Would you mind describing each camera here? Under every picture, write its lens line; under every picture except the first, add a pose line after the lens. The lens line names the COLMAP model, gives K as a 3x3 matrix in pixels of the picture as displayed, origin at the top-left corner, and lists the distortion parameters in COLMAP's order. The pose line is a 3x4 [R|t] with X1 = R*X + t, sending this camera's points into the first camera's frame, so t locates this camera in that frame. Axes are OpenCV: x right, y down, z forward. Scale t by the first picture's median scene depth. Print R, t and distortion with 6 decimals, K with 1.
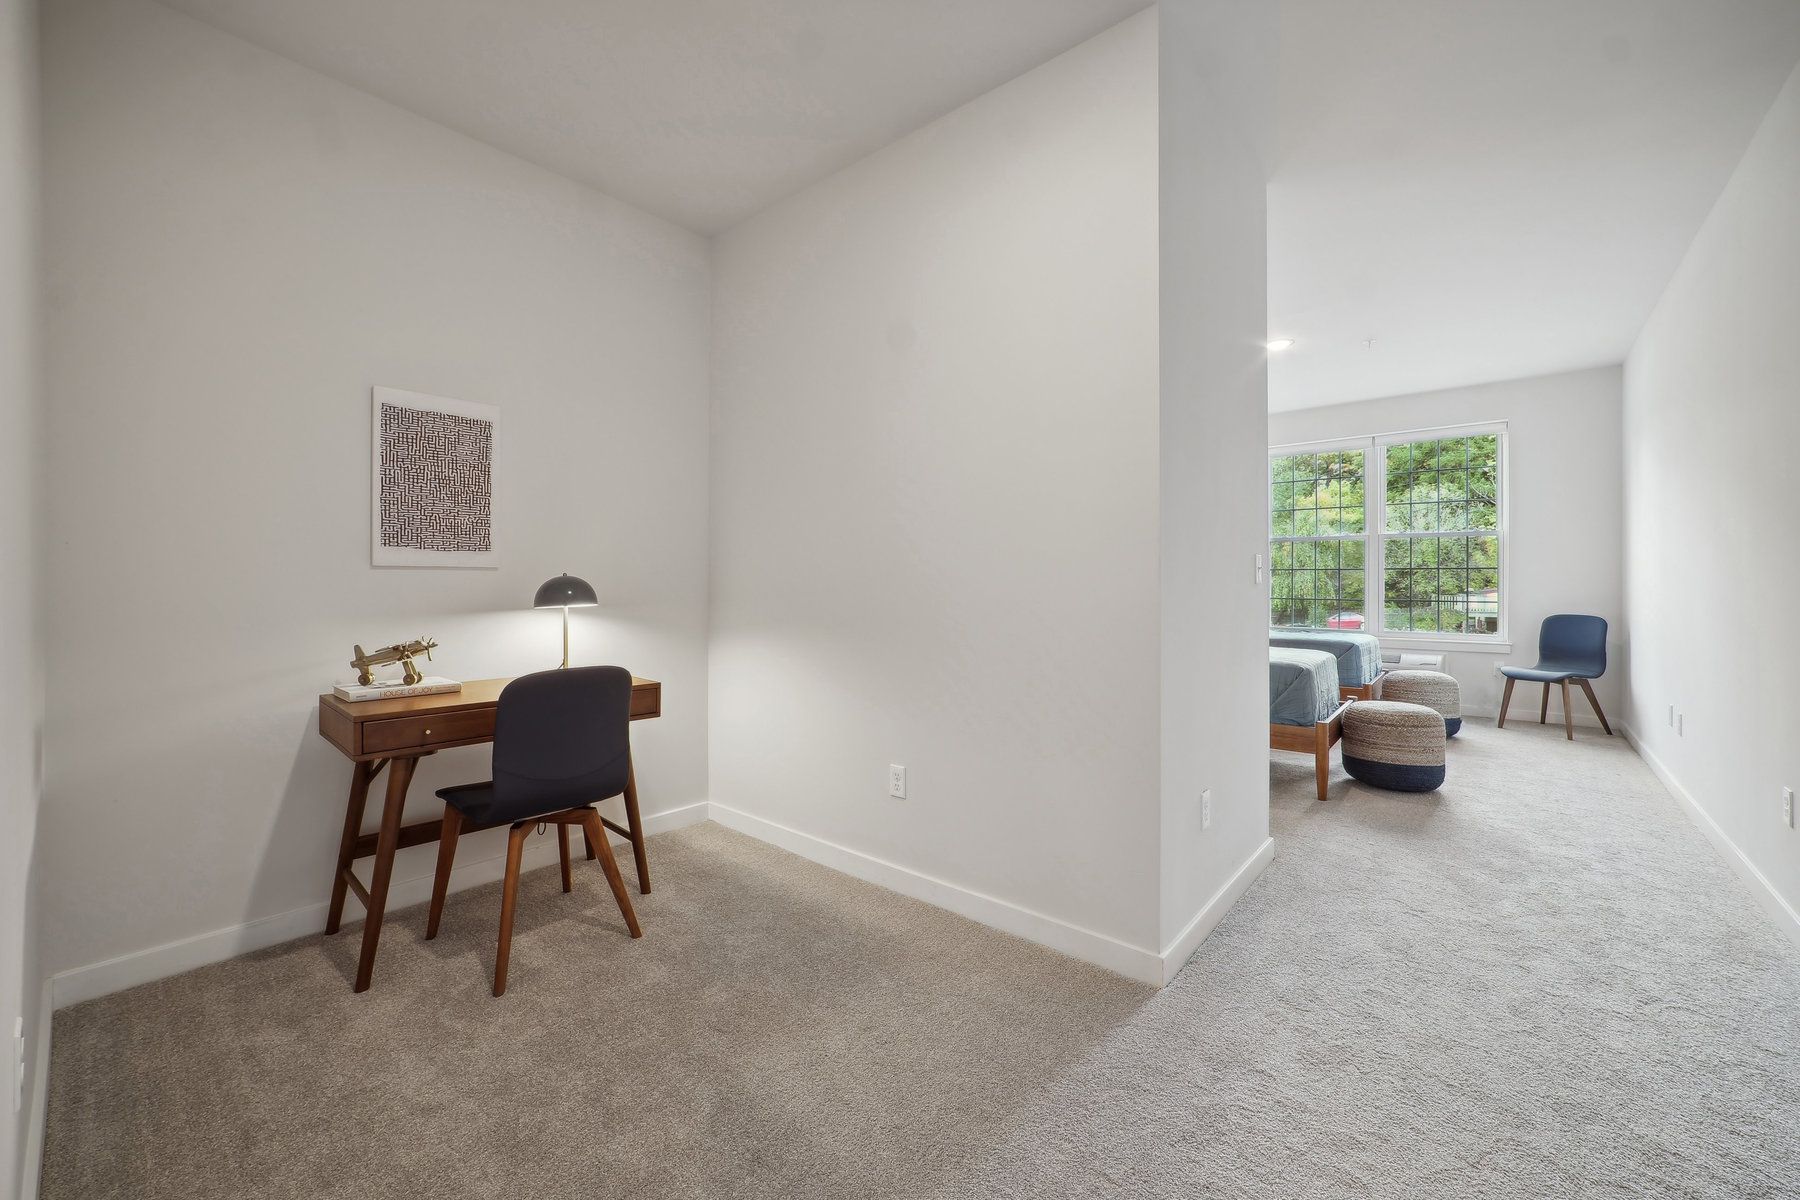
lens RADIAL K [[708.6, 0, 888.0], [0, 708.6, 584.5], [0, 0, 1]] dist [-0.017307, 0.004602]
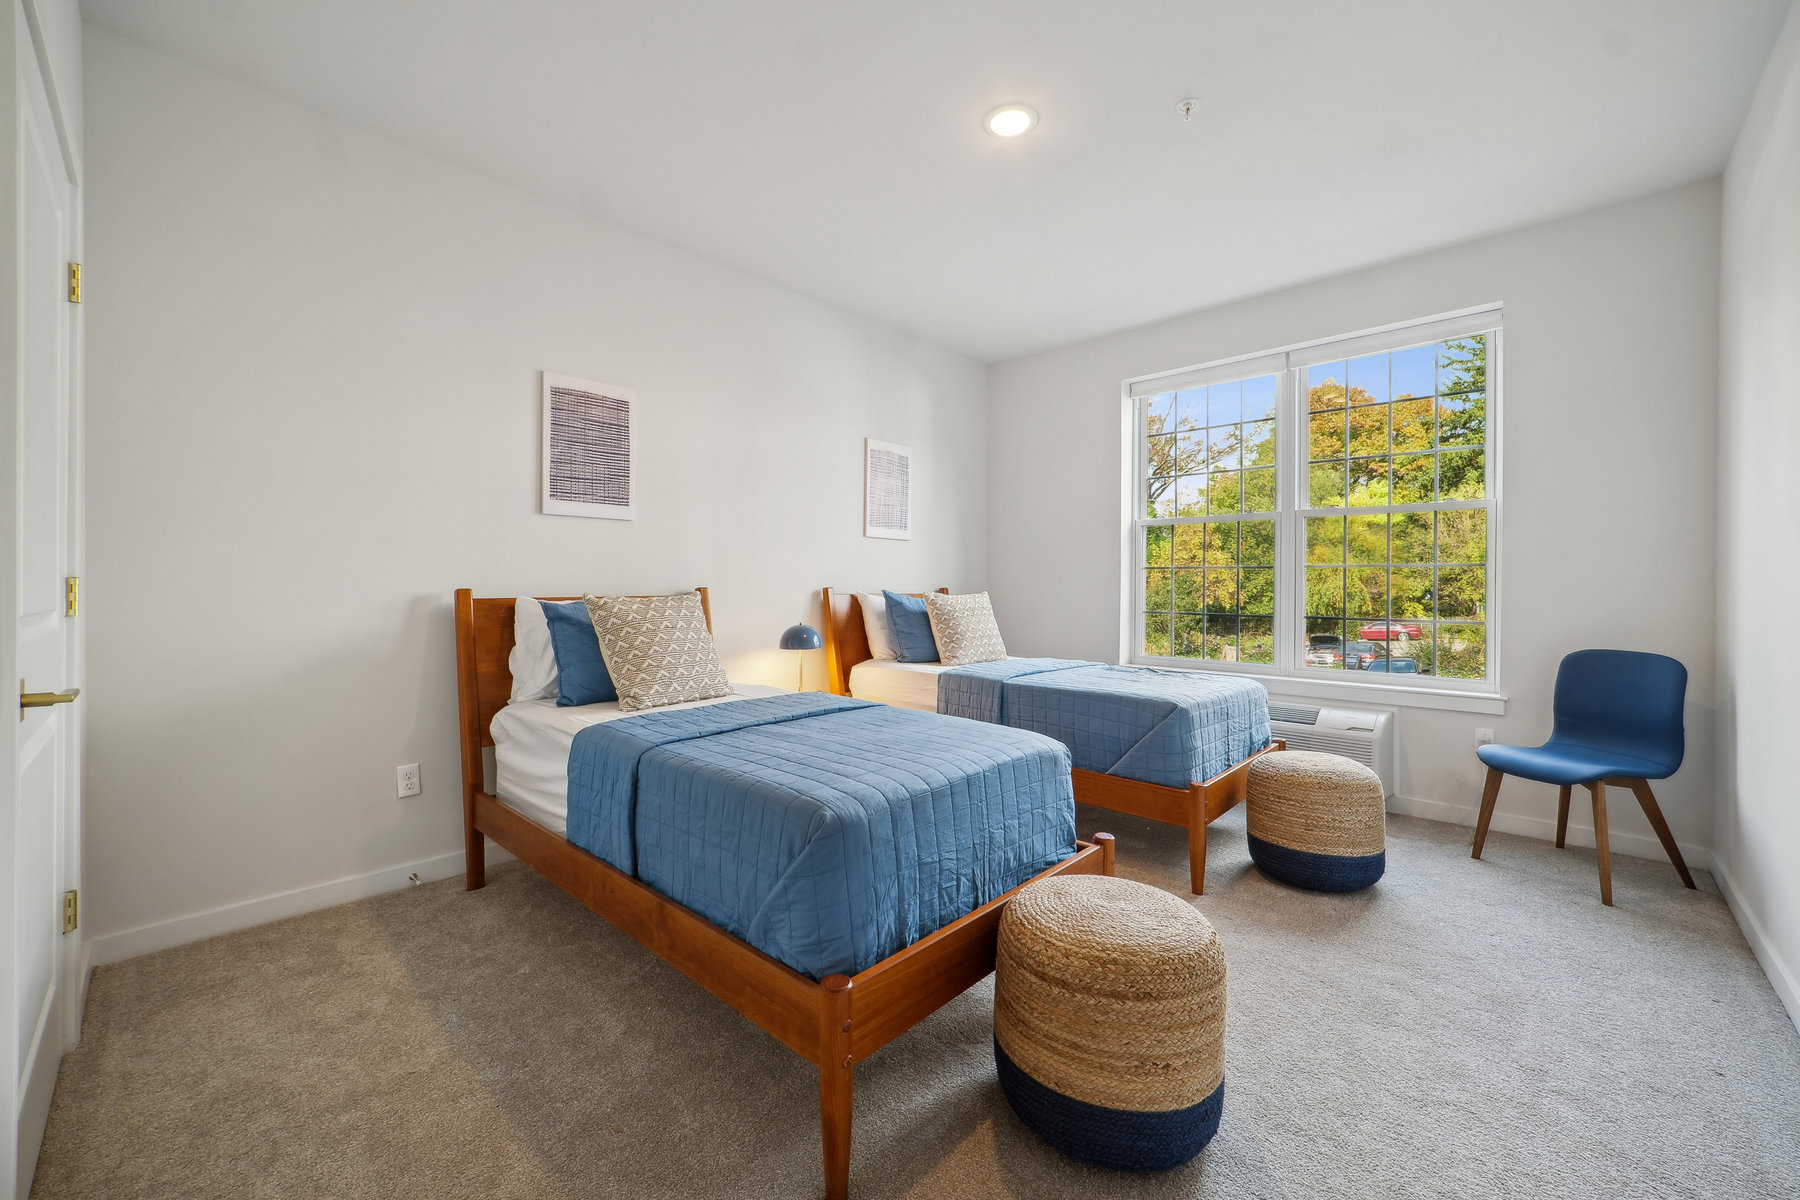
lens RADIAL K [[708.6, 0, 892.3], [0, 708.6, 595.5], [0, 0, 1]] dist [-0.017307, 0.004602]
pose [[0.999010, 0.008572, -0.043657, 0.474948], [-0.008065, 0.999898, 0.011777, -0.000745], [0.043754, -0.011413, 0.998977, 0.470899]]
